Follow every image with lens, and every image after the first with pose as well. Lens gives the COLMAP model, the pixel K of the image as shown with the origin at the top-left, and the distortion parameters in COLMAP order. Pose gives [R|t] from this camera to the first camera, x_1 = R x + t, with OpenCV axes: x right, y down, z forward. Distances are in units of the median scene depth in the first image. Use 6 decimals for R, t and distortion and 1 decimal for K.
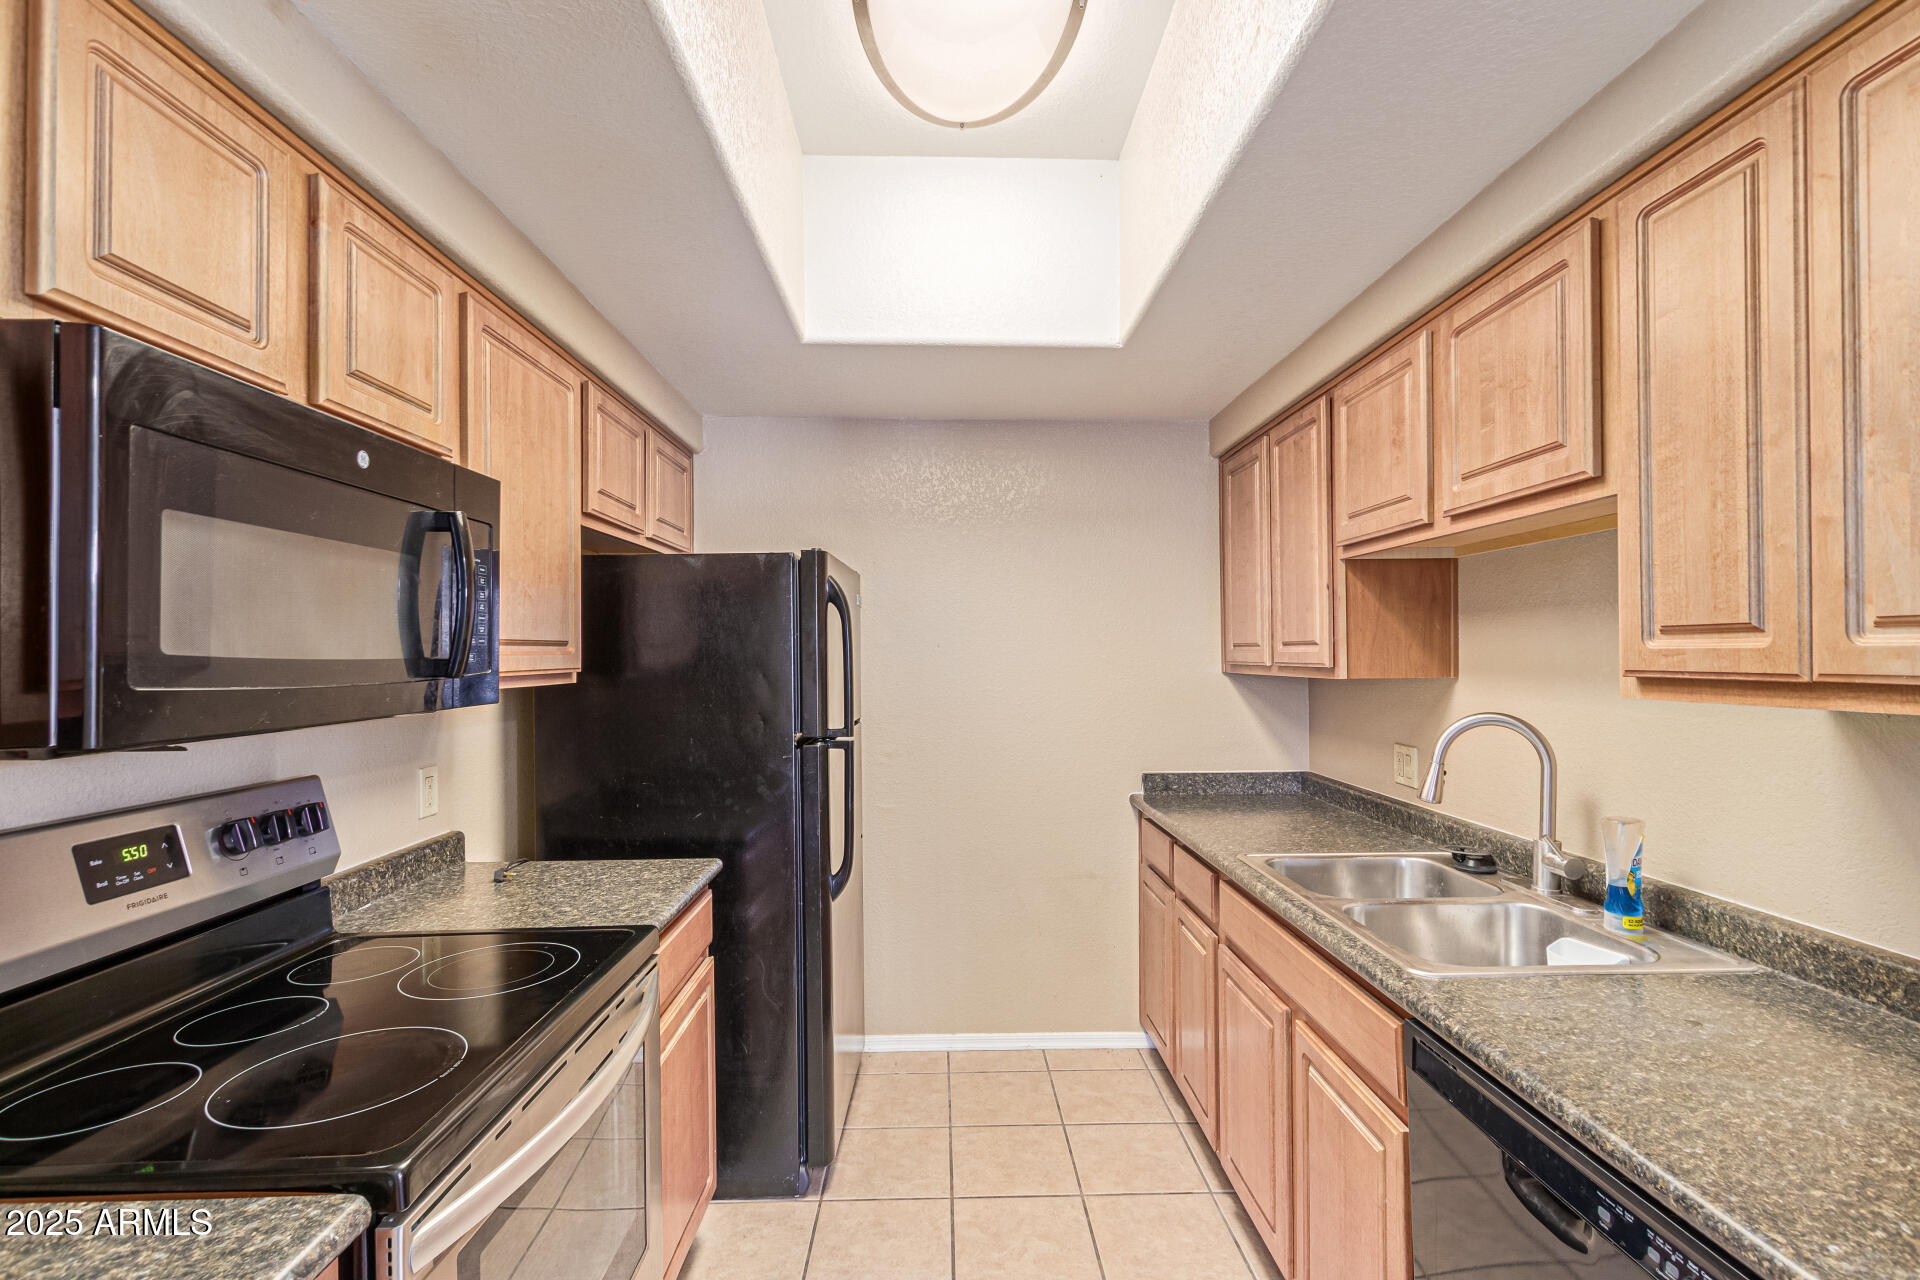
lens RADIAL K [[884.1, 0, 963.5], [0, 884.1, 644.7], [0, 0, 1]] dist [0.014680, -0.002931]
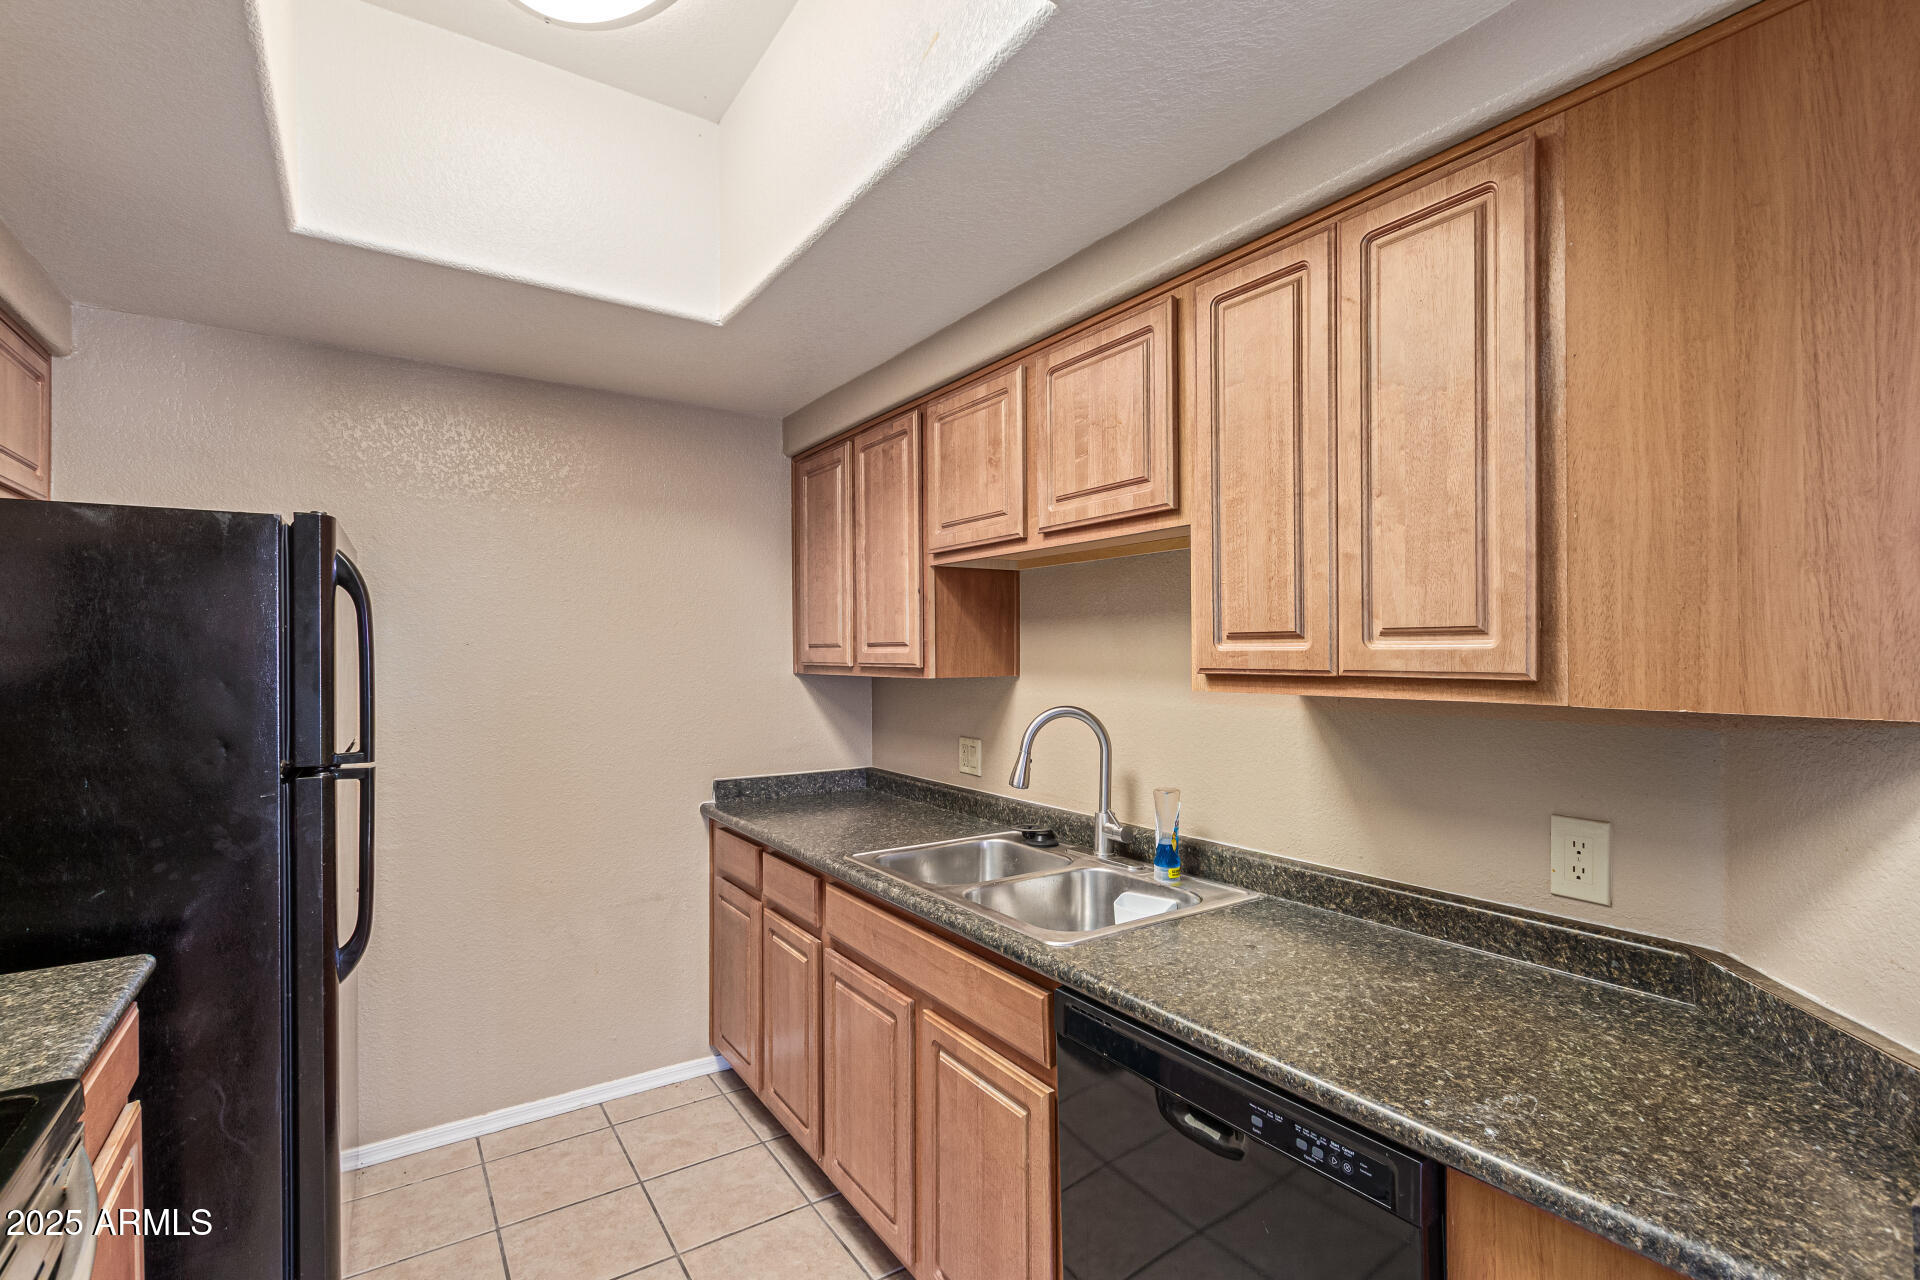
lens RADIAL K [[884.1, 0, 958.5], [0, 884.1, 642.3], [0, 0, 1]] dist [0.014680, -0.002931]
pose [[0.848263, 0.009195, 0.529495, -0.122357], [-0.007307, 0.999957, -0.005659, 0.001290], [-0.529524, 0.000931, 0.848294, 0.092477]]
